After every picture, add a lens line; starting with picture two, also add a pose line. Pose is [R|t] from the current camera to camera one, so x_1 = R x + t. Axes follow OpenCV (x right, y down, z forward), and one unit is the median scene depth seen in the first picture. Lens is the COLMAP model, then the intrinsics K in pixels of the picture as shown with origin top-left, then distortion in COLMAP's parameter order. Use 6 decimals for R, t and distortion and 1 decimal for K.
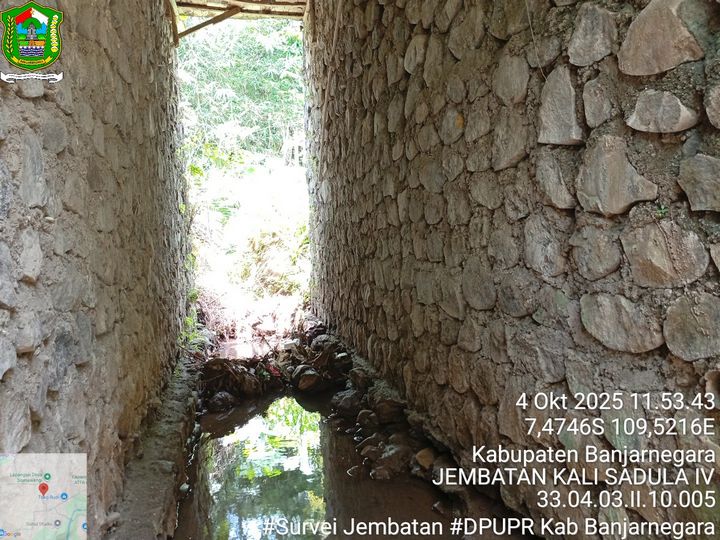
lens RADIAL K [[557.3, 0, 360.0], [0, 557.3, 270.0], [0, 0, 1]] dist [0.091041, -0.189617]
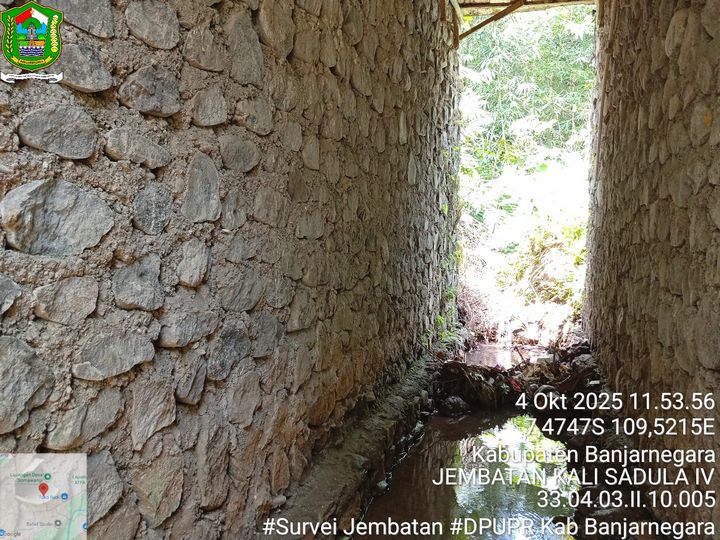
lens RADIAL K [[557.3, 0, 360.0], [0, 557.3, 270.0], [0, 0, 1]] dist [0.091041, -0.189617]
pose [[0.854170, 0.084704, -0.513049, 0.094029], [-0.078732, 0.996336, 0.033414, -0.024131], [0.514000, 0.011852, 0.857708, 0.054839]]
